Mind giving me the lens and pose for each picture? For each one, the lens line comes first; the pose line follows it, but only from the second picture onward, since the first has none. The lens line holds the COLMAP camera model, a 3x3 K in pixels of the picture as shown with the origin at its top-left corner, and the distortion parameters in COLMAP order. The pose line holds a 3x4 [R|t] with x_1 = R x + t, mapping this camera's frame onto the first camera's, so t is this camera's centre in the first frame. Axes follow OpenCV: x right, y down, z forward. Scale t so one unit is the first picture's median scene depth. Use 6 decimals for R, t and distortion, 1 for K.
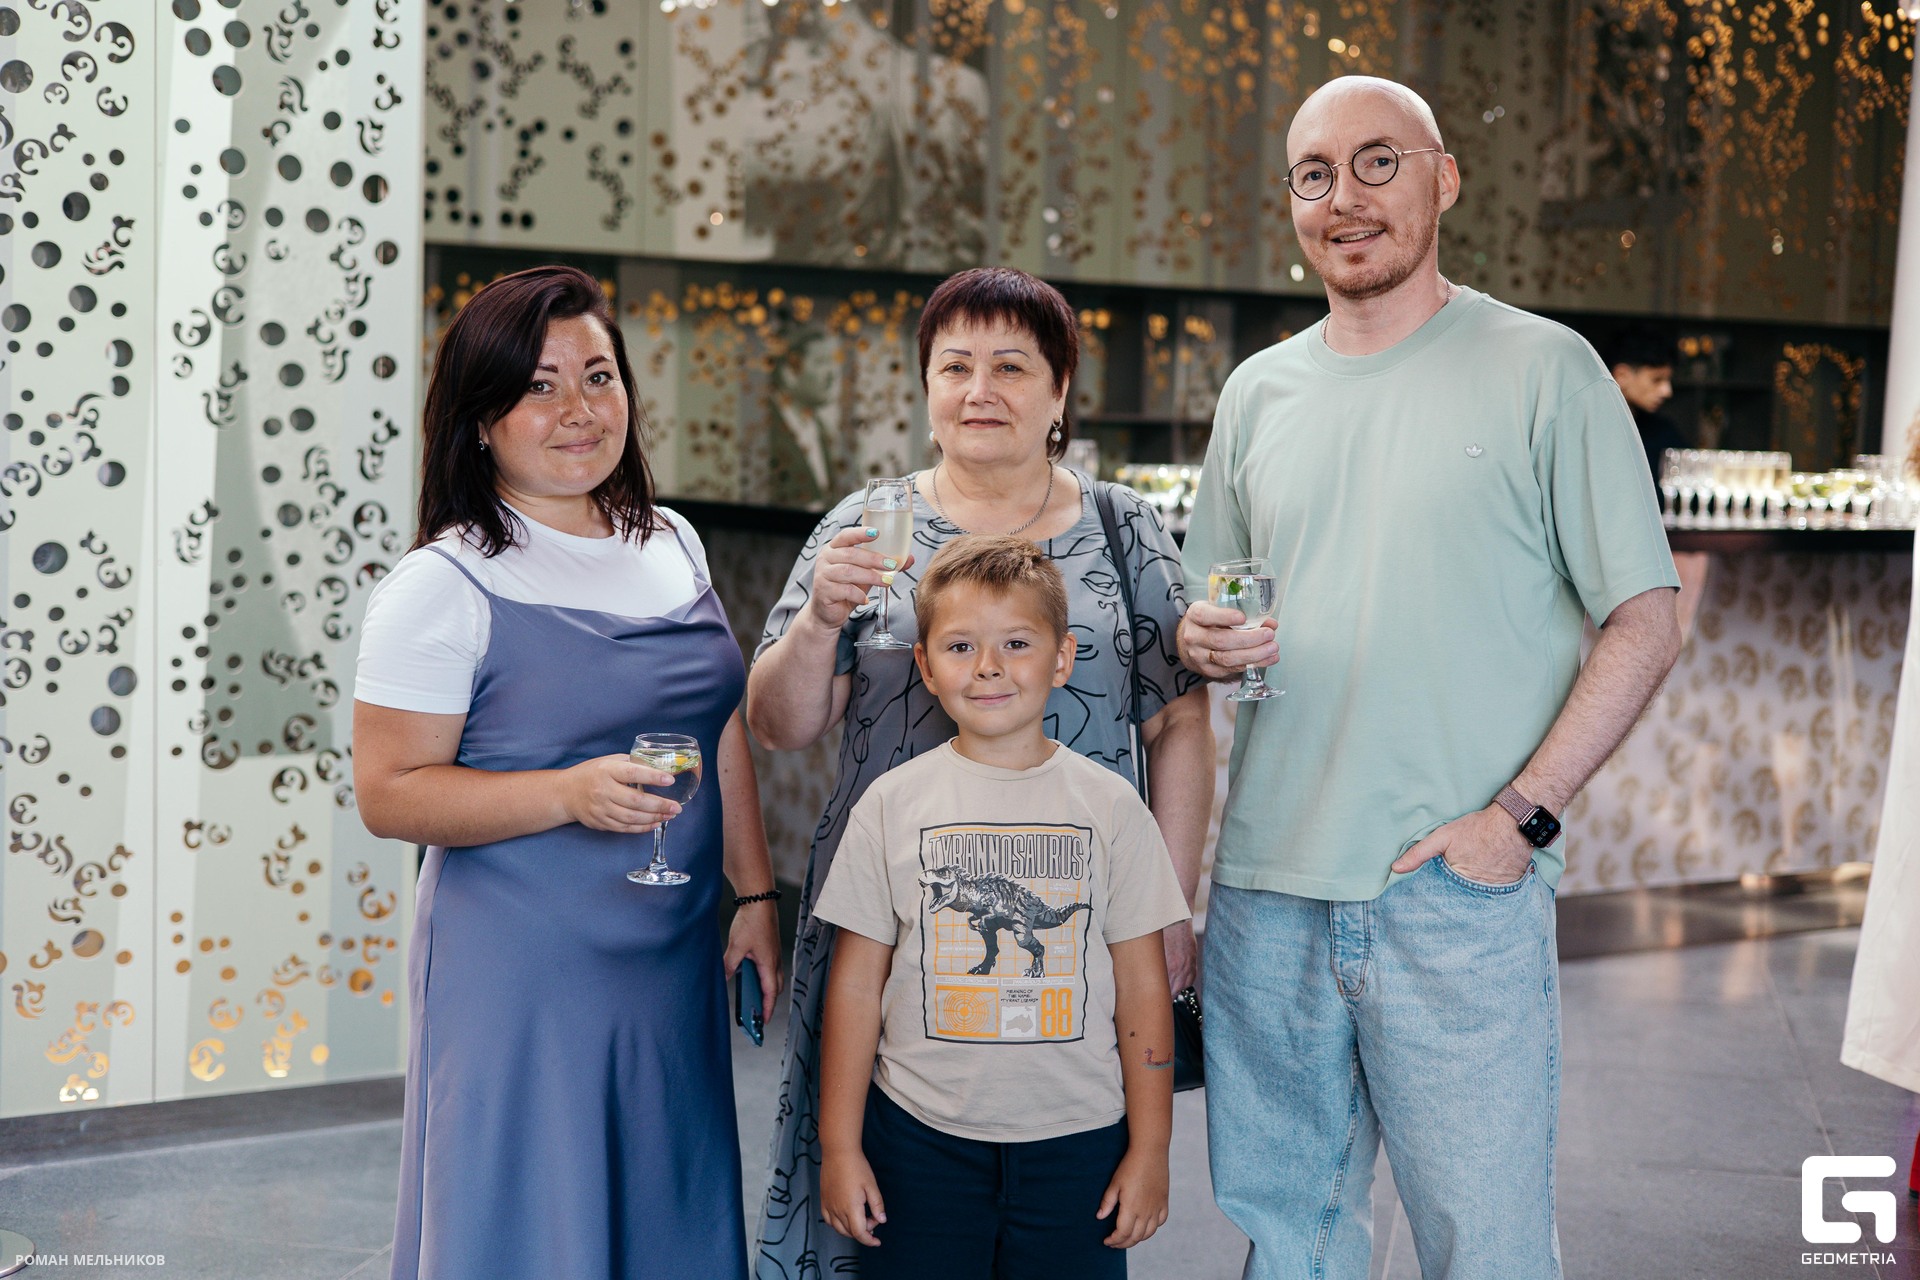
lens RADIAL K [[2652.6, 0, 991.0], [0, 2652.6, 636.2], [0, 0, 1]] dist [0.019238, 0.000000]
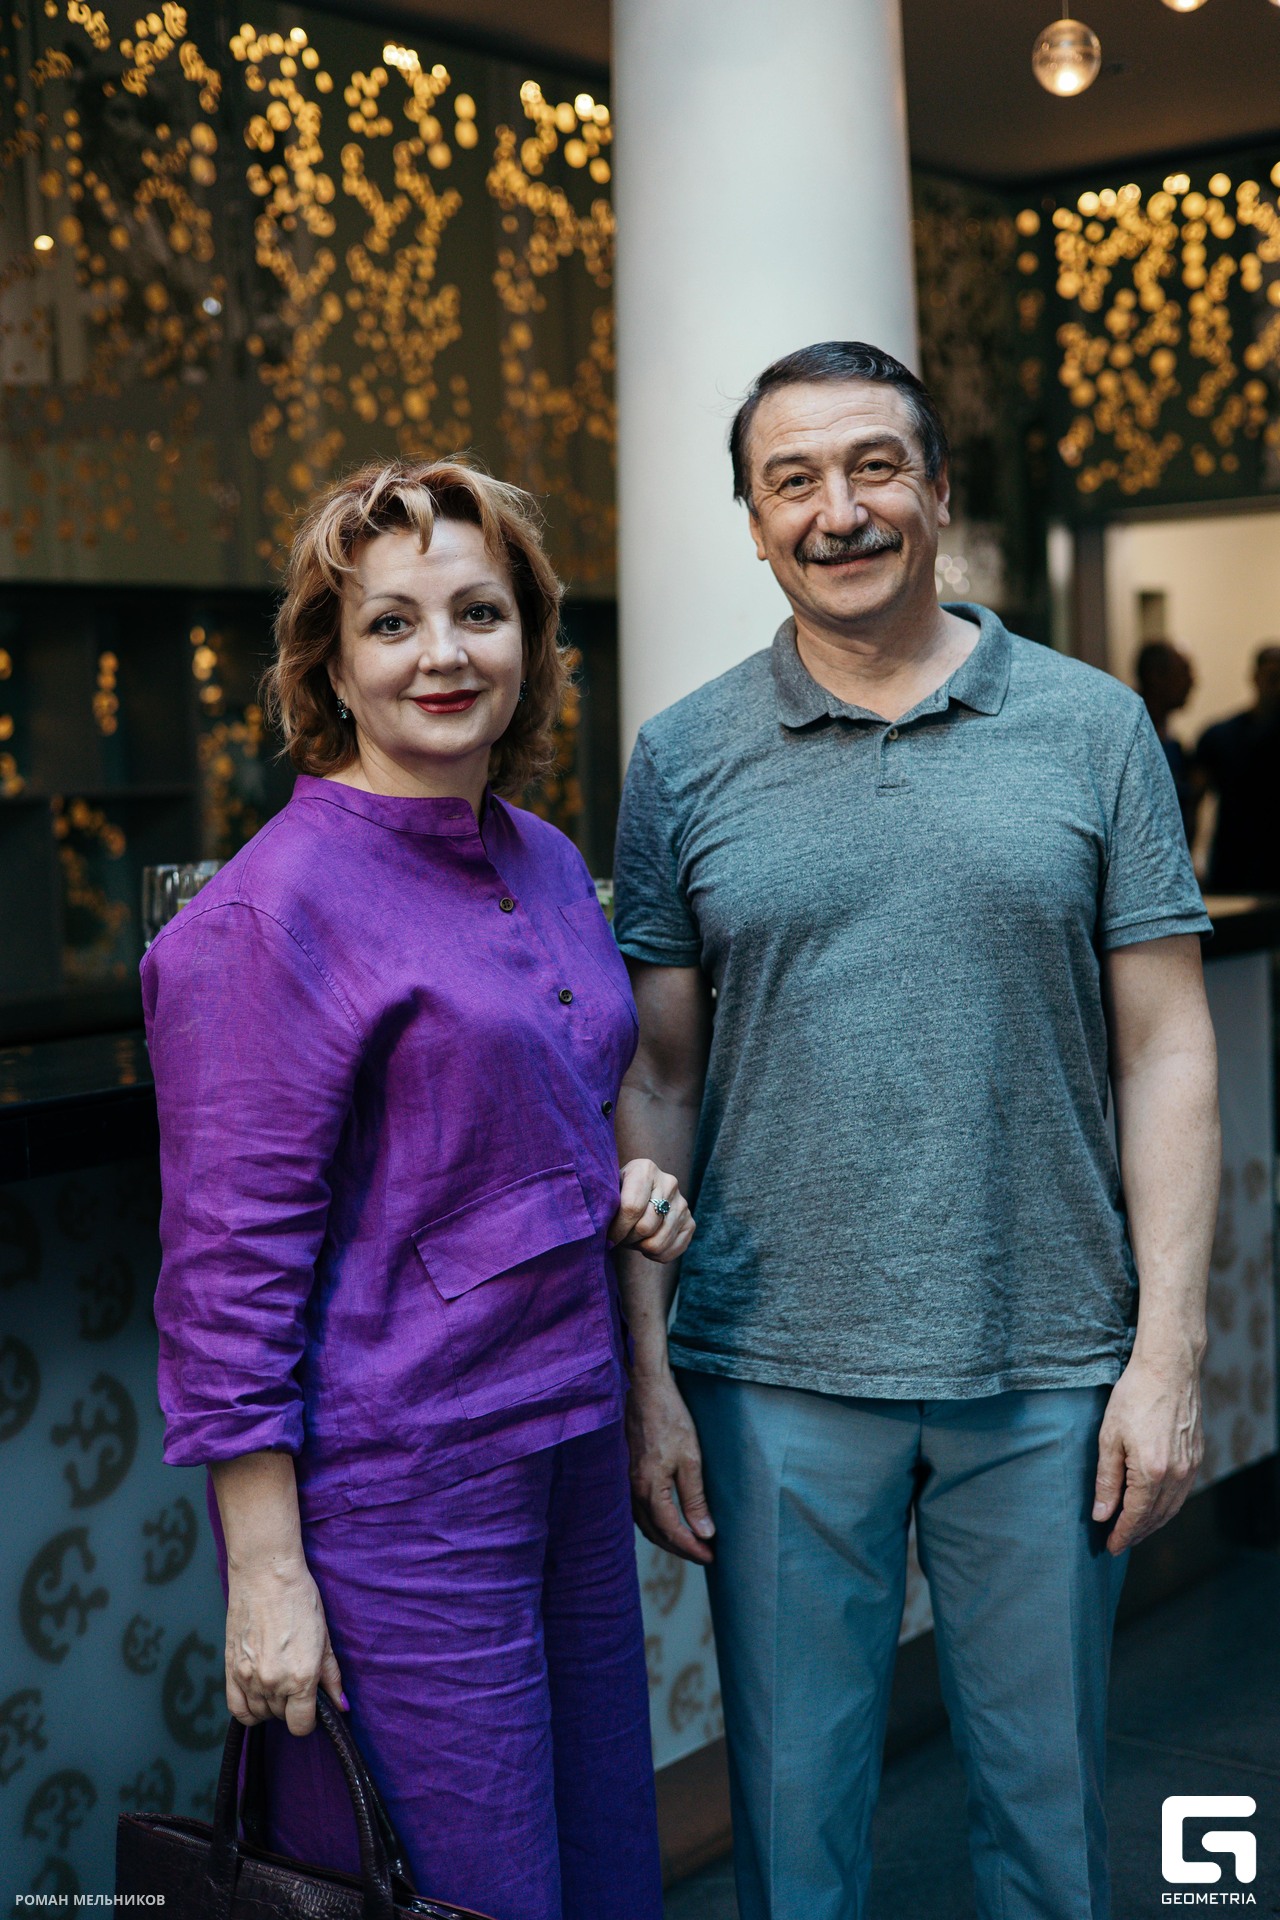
lens RADIAL K [[2652.6, 0, 638.0], [0, 2652.6, 967.4], [0, 0, 1]] dist [0.019238, 0.000000]
pose [[0.942985, -0.088898, 0.320743, 0.162046], [0.089380, 0.995909, 0.013251, -0.043090], [-0.320609, 0.016172, 0.947074, 0.486185]]
